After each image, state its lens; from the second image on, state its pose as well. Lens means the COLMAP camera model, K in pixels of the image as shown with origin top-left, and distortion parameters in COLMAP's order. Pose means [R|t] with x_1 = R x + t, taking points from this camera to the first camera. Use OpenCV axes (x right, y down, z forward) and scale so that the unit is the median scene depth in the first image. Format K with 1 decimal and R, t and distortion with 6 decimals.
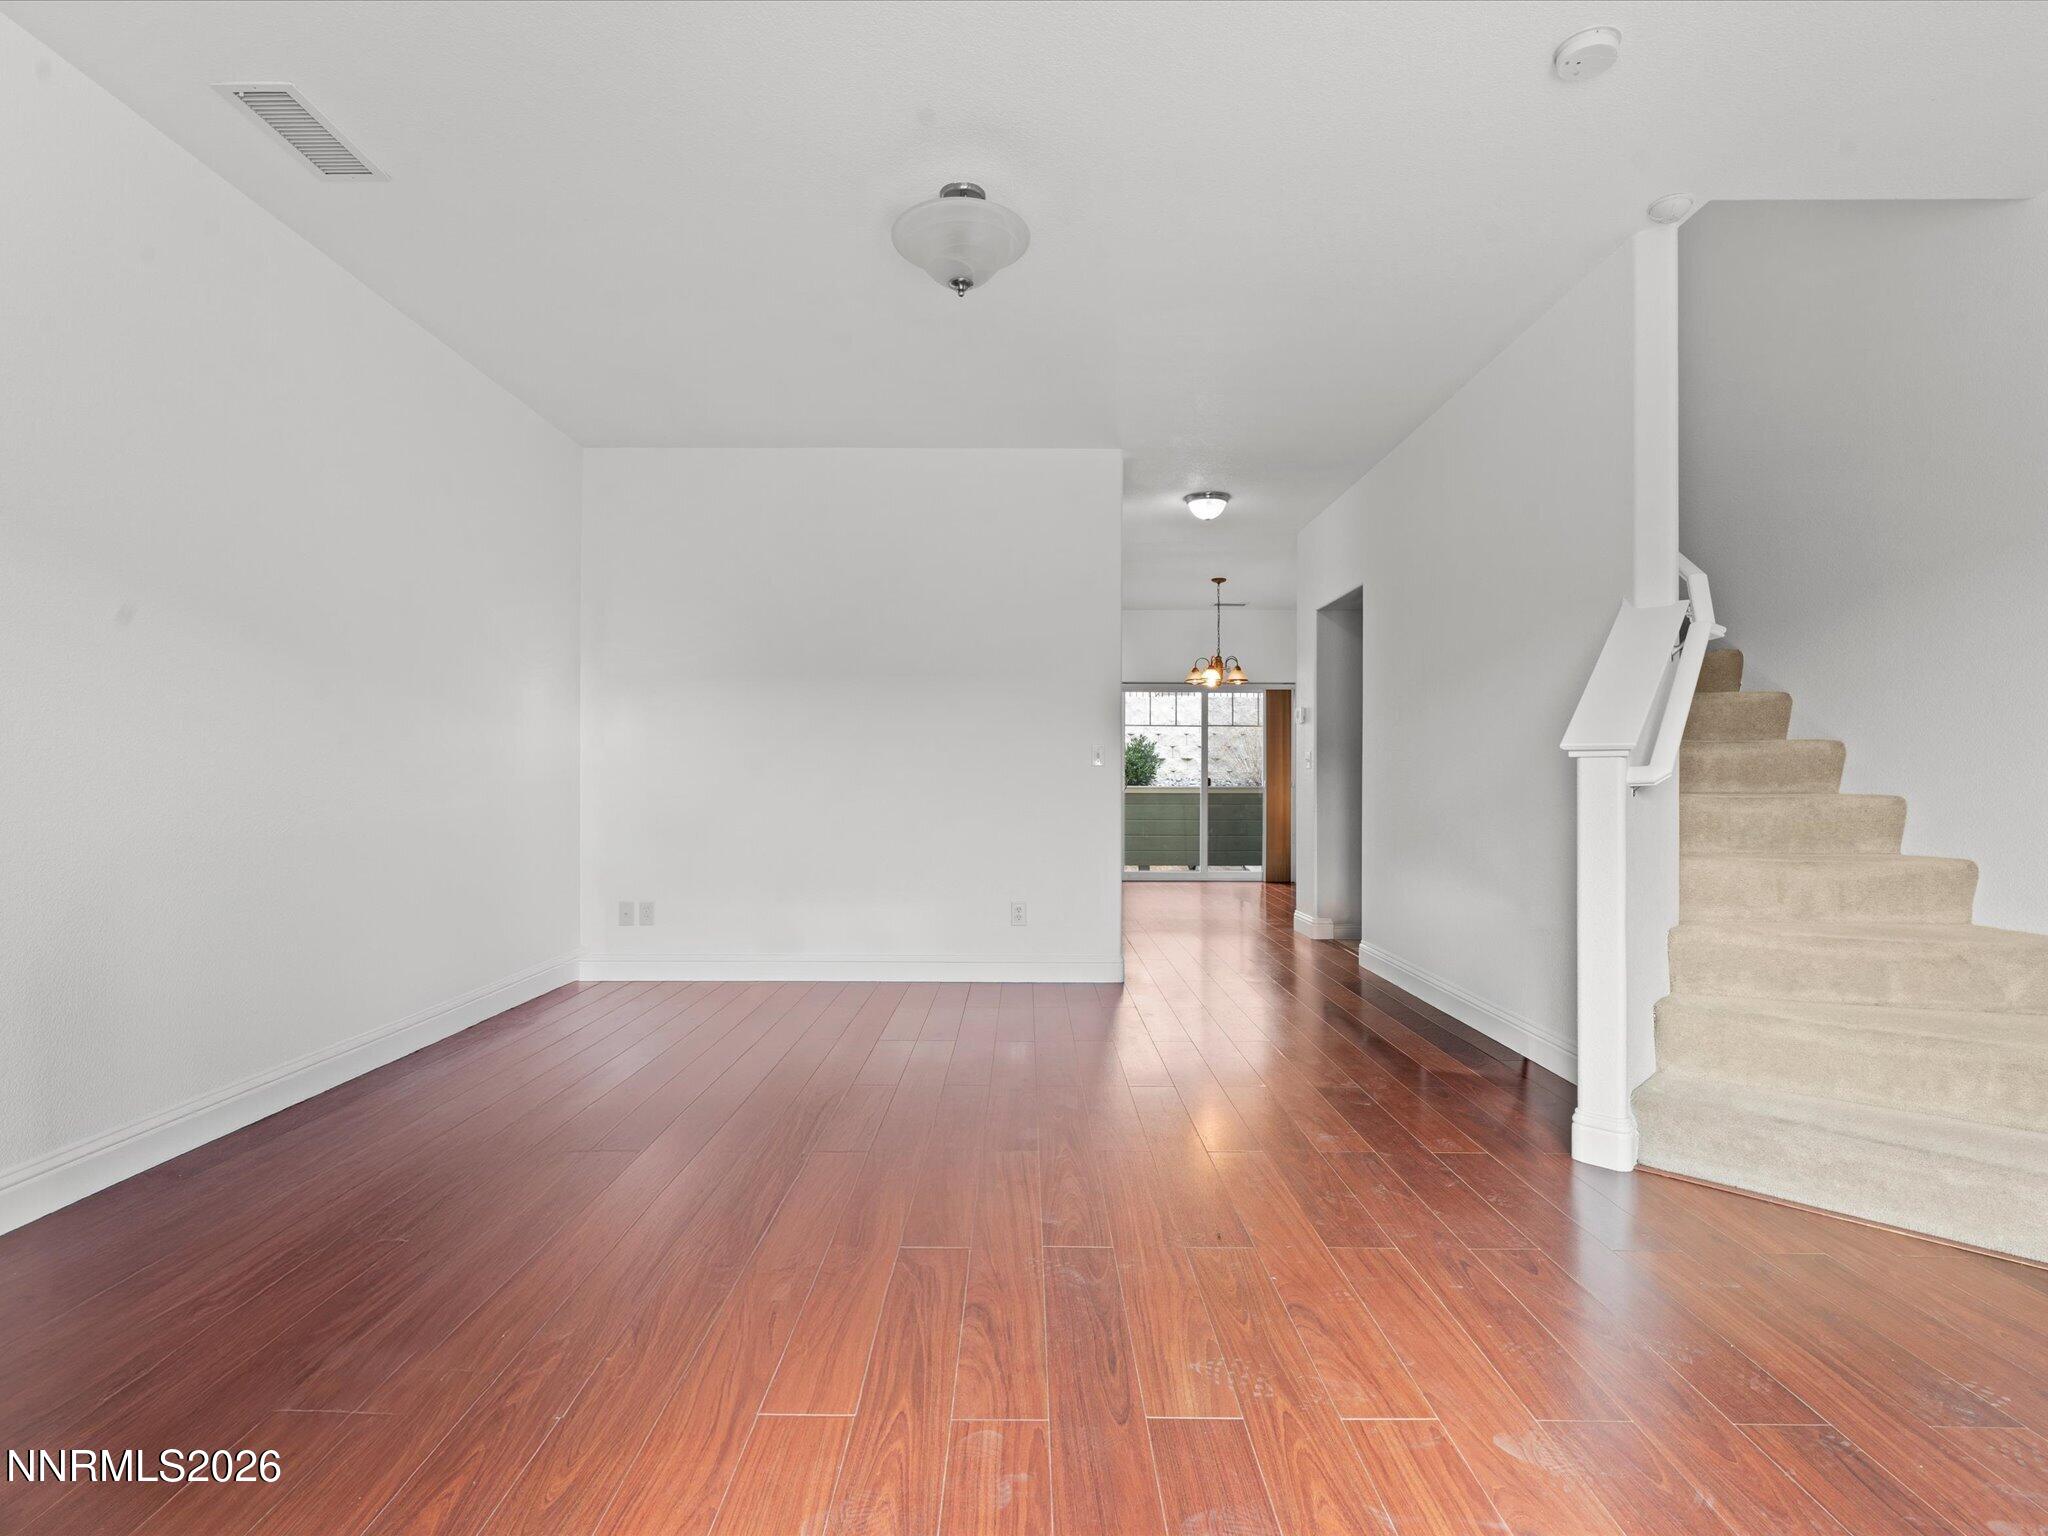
lens RADIAL K [[1037.3, 0, 1010.9], [0, 1037.3, 773.8], [0, 0, 1]] dist [-0.009367, 0.004289]
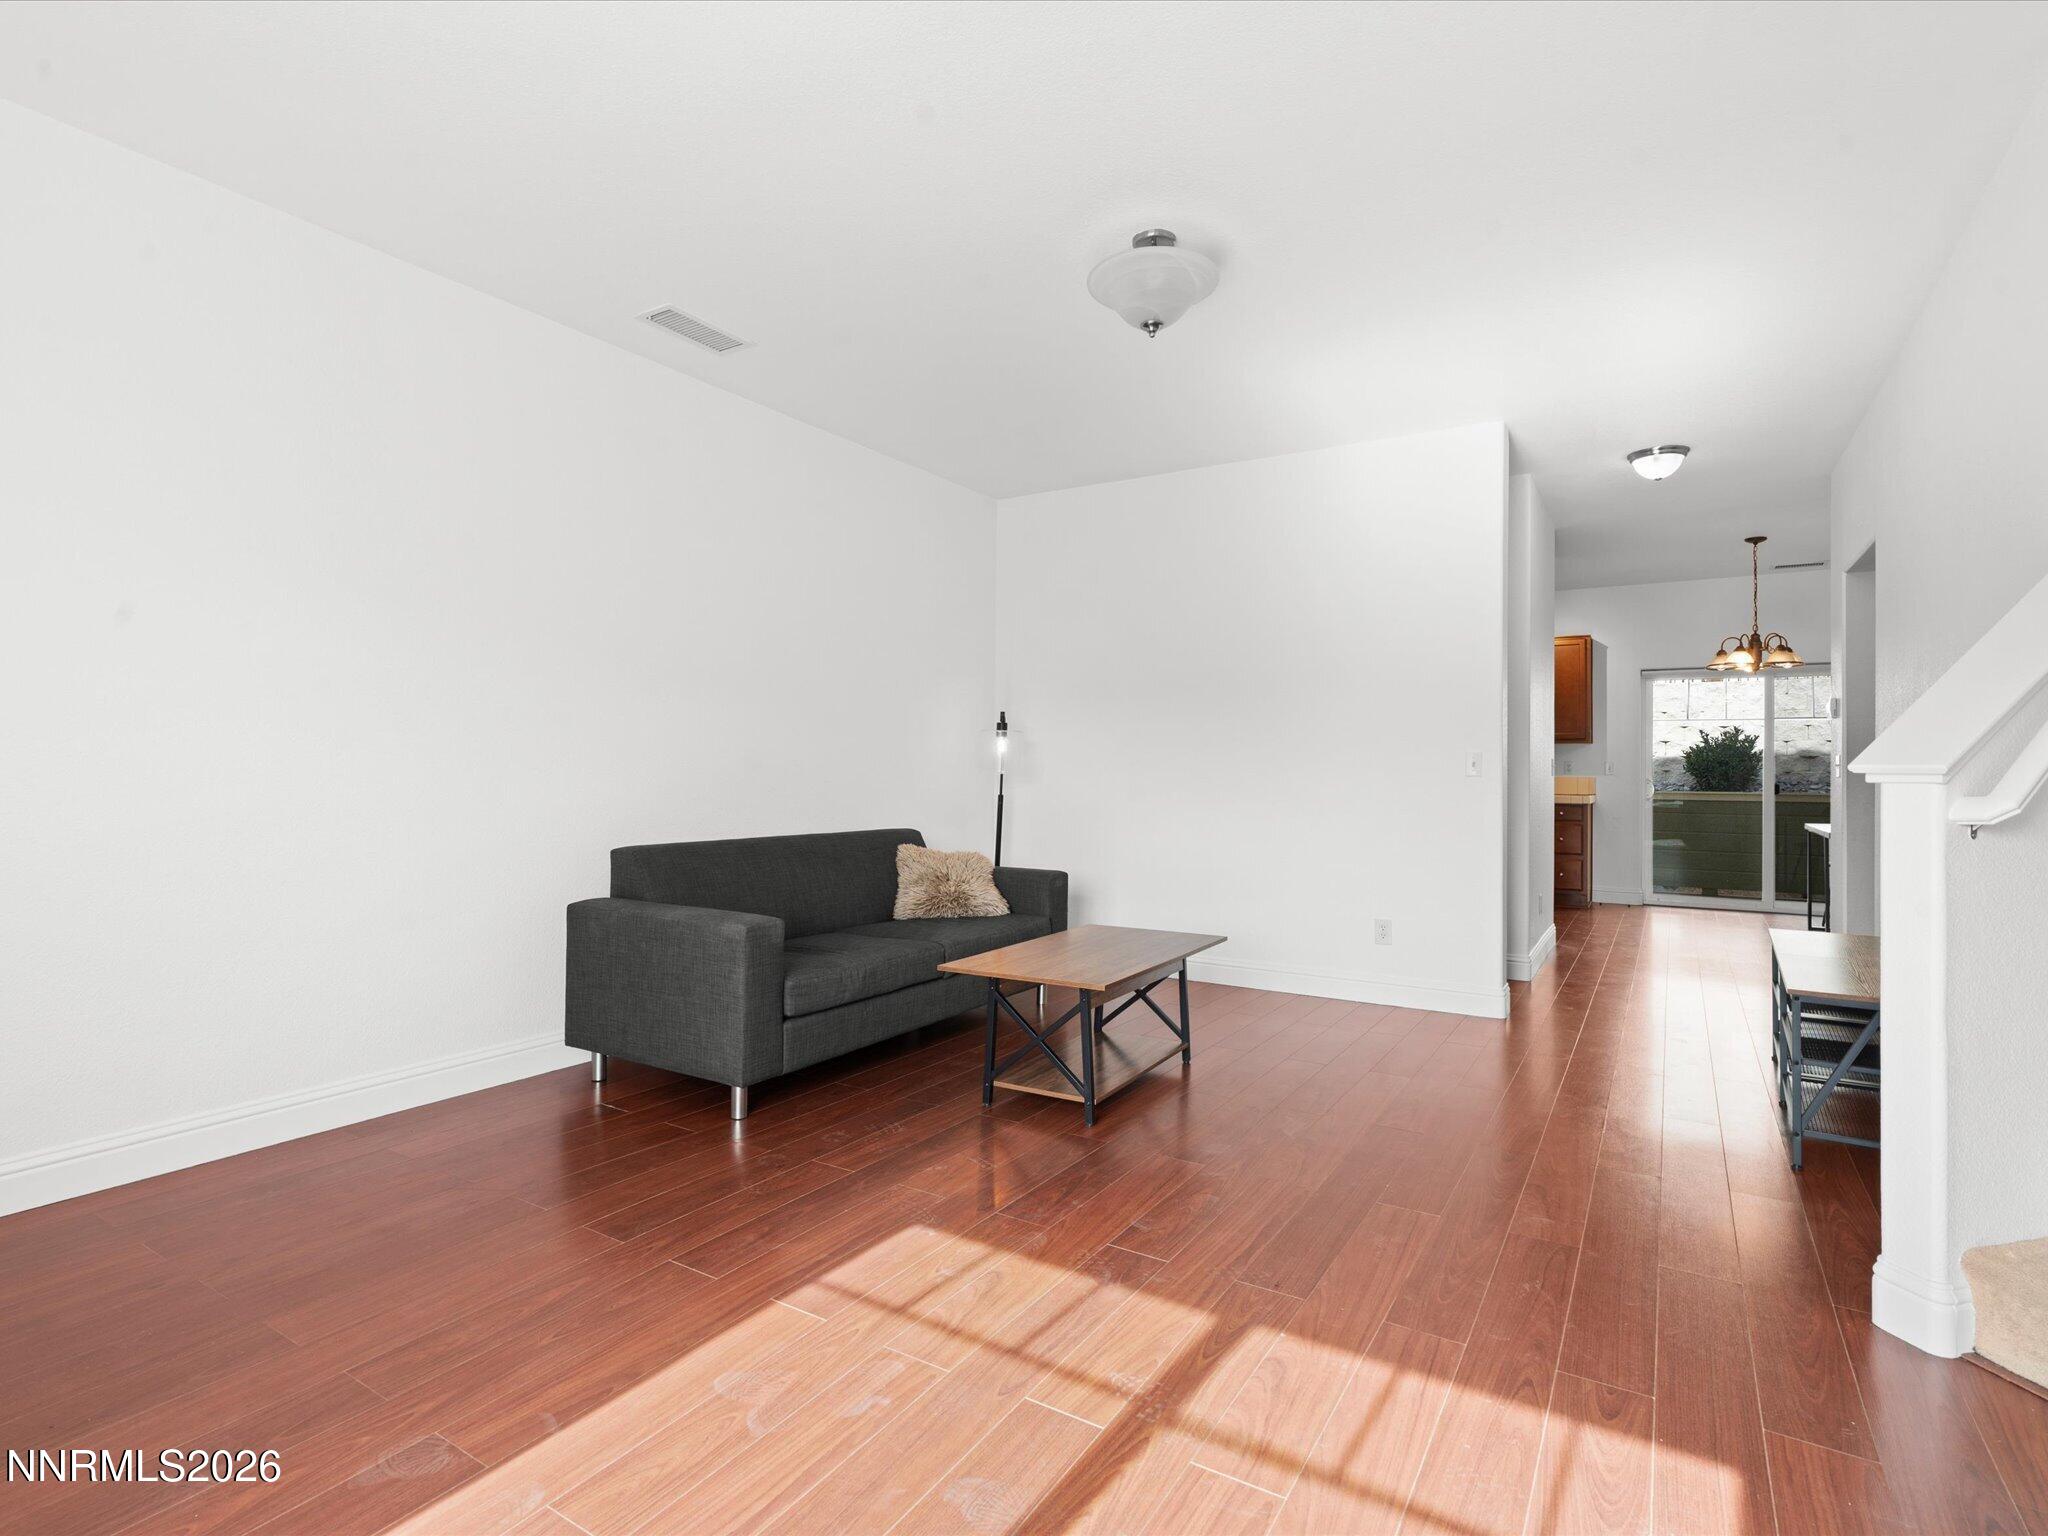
lens RADIAL K [[1037.3, 0, 1006.3], [0, 1037.3, 765.7], [0, 0, 1]] dist [-0.009367, 0.004289]
pose [[0.846302, 0.000278, -0.532703, 0.385992], [-0.001686, 0.999996, -0.002158, -0.024685], [0.532701, 0.002725, 0.846299, 0.033396]]
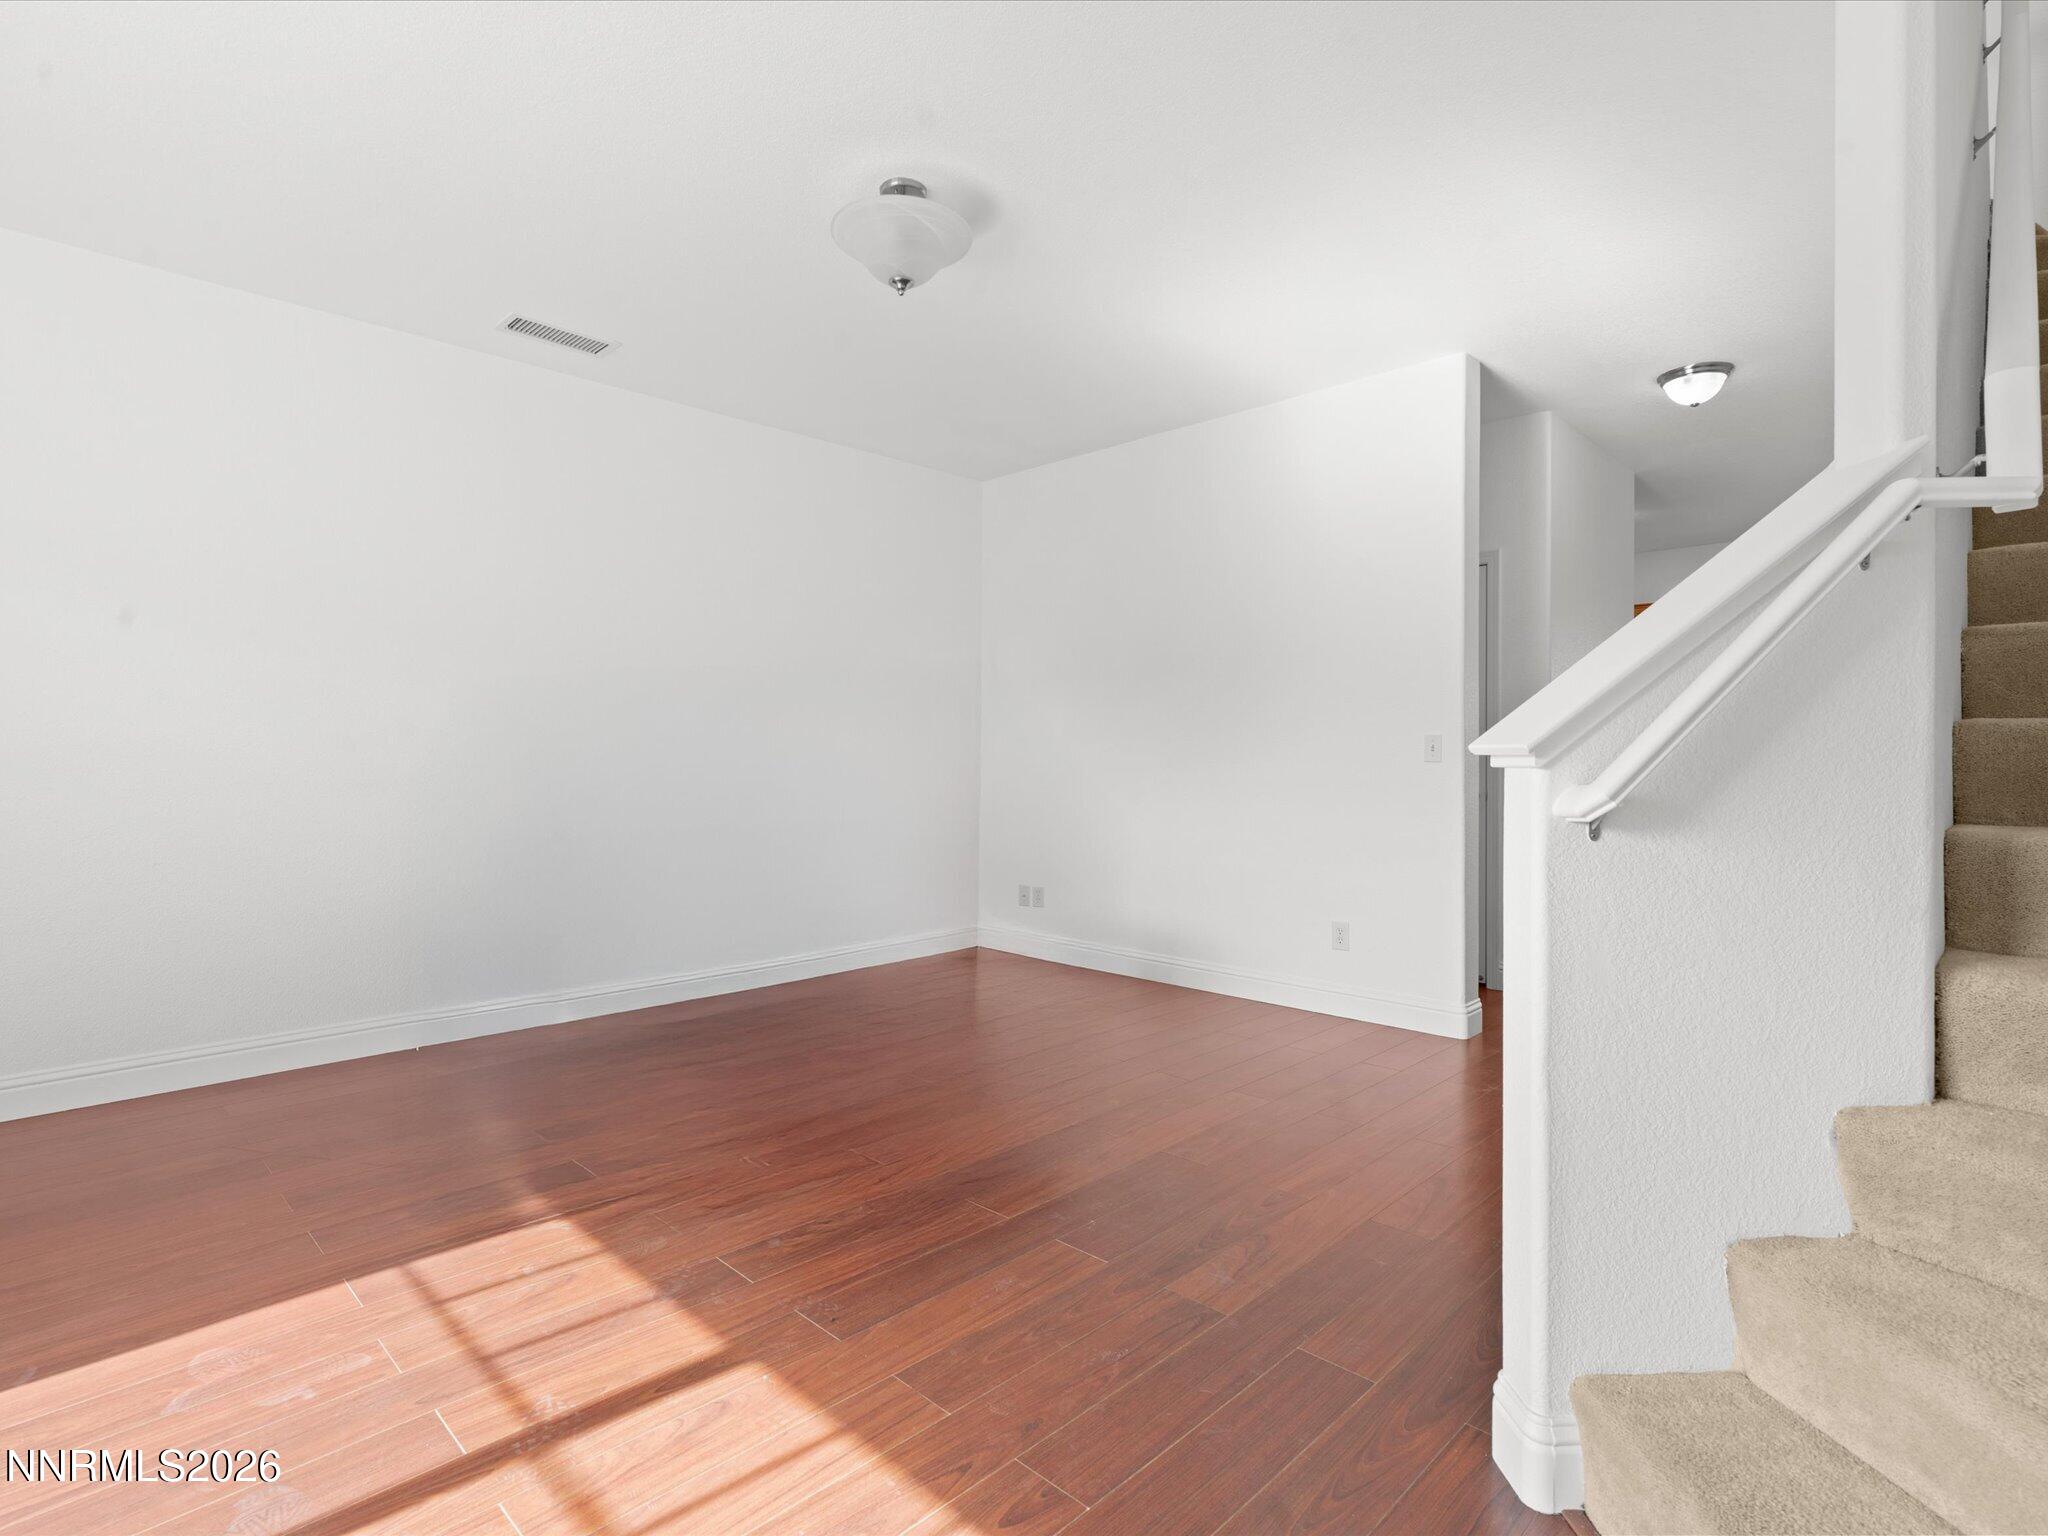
lens RADIAL K [[1037.3, 0, 1011.6], [0, 1037.3, 762.5], [0, 0, 1]] dist [-0.009367, 0.004289]
pose [[0.712585, 0.000018, -0.701586, 0.714698], [0.005329, 0.999971, 0.005438, -0.022379], [0.701565, -0.007614, 0.712564, 0.369738]]
